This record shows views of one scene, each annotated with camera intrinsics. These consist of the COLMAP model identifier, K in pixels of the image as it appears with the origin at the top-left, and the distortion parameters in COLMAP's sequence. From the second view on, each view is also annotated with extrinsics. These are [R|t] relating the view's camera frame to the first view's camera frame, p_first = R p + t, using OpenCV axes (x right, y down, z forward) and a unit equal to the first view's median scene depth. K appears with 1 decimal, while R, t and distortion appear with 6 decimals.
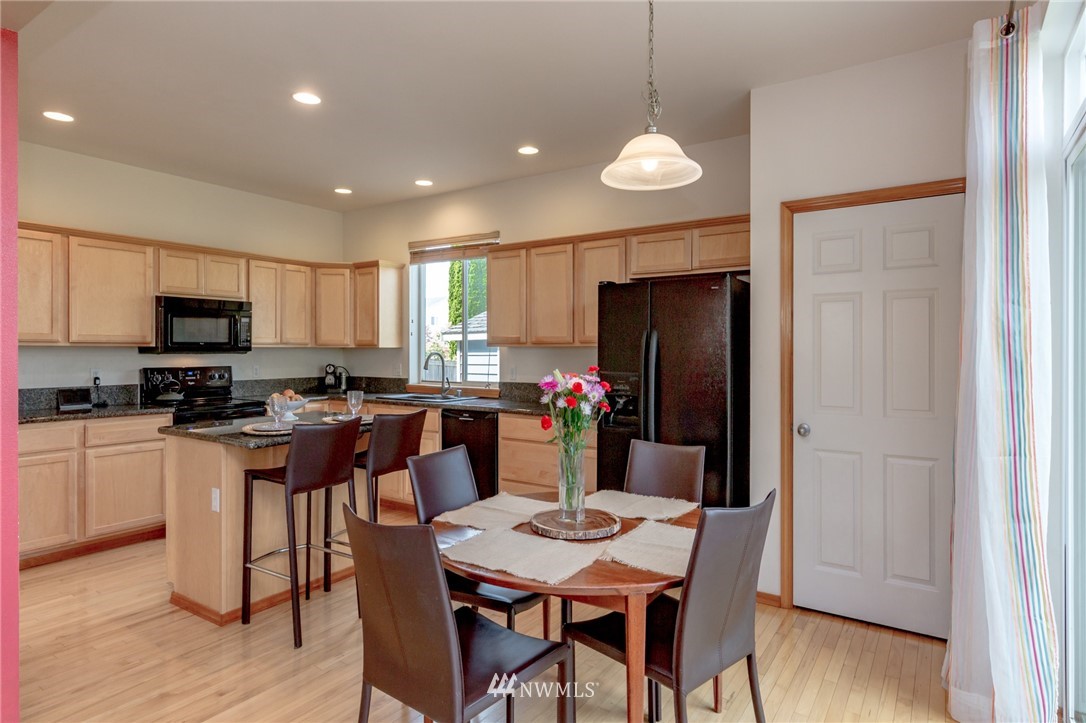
lens RADIAL K [[605.6, 0, 546.2], [0, 605.6, 354.4], [0, 0, 1]] dist [0.000736, -0.000132]
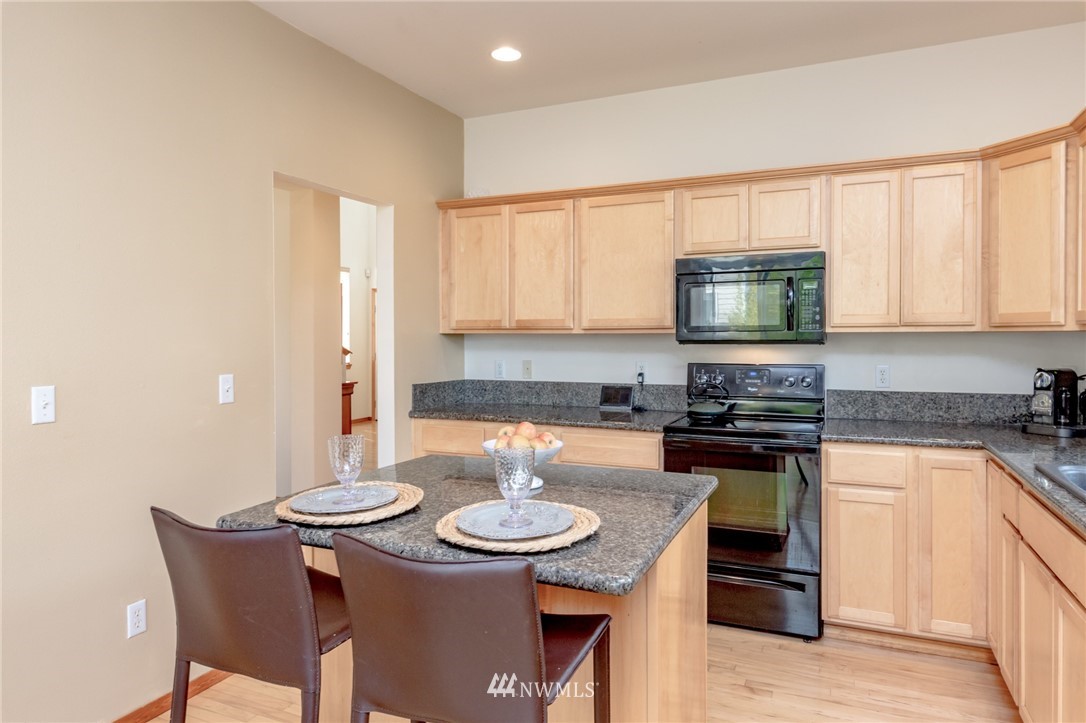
lens RADIAL K [[655.7, 0, 547.2], [0, 655.7, 341.6], [0, 0, 1]] dist [0.000708, 0.000075]
pose [[0.174817, 0.004486, -0.984591, 0.063924], [-0.004104, 0.999984, 0.003827, -0.005221], [0.984592, 0.003372, 0.174833, 0.680061]]
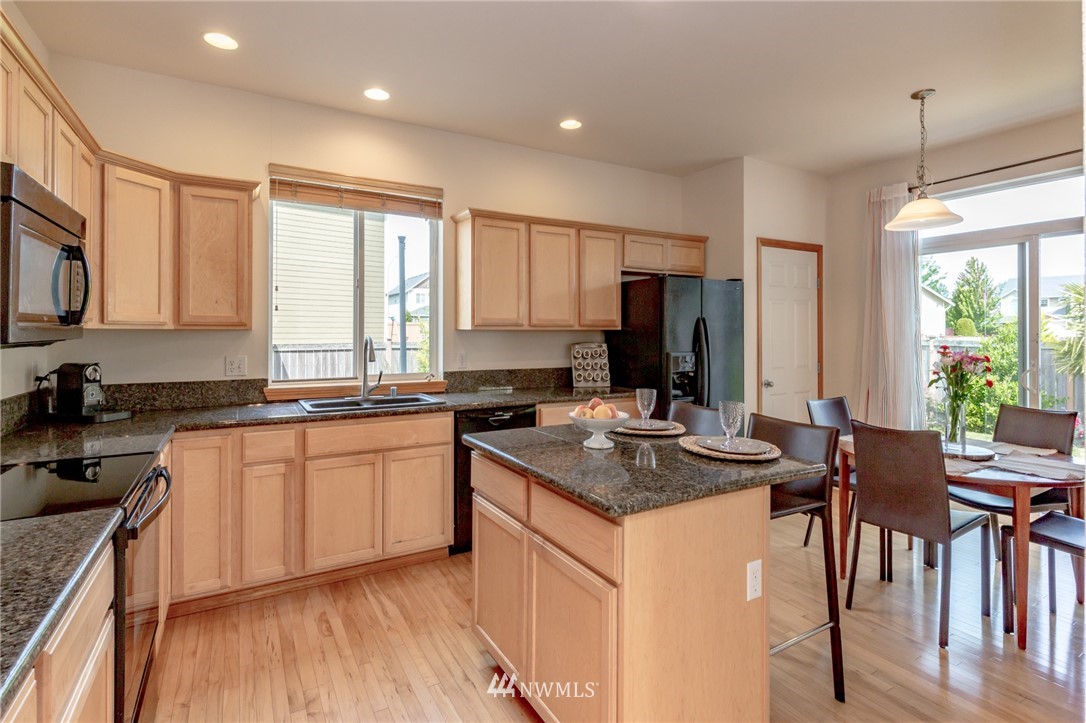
lens RADIAL K [[525.2, 0, 540.7], [0, 525.2, 329.5], [0, 0, 1]] dist [0.000451, 0.000019]
pose [[0.445147, 0.004926, 0.895444, -0.699159], [0.006878, 0.999937, -0.008920, -0.005457], [-0.895431, 0.010130, 0.445084, 0.597887]]
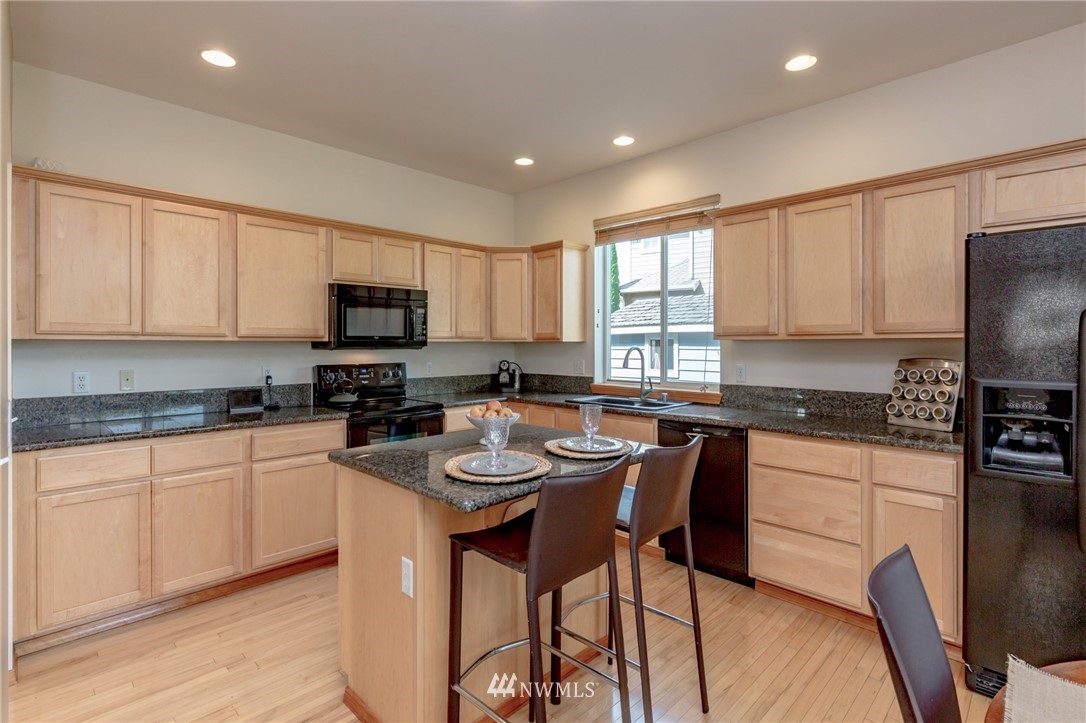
lens RADIAL K [[522.6, 0, 540.2], [0, 522.6, 347.3], [0, 0, 1]] dist [0.002044, 0.000283]
pose [[0.980824, -0.001529, -0.194891, -0.185851], [0.001320, 0.999998, -0.001201, -0.002764], [0.194892, 0.000920, 0.980824, 0.299827]]
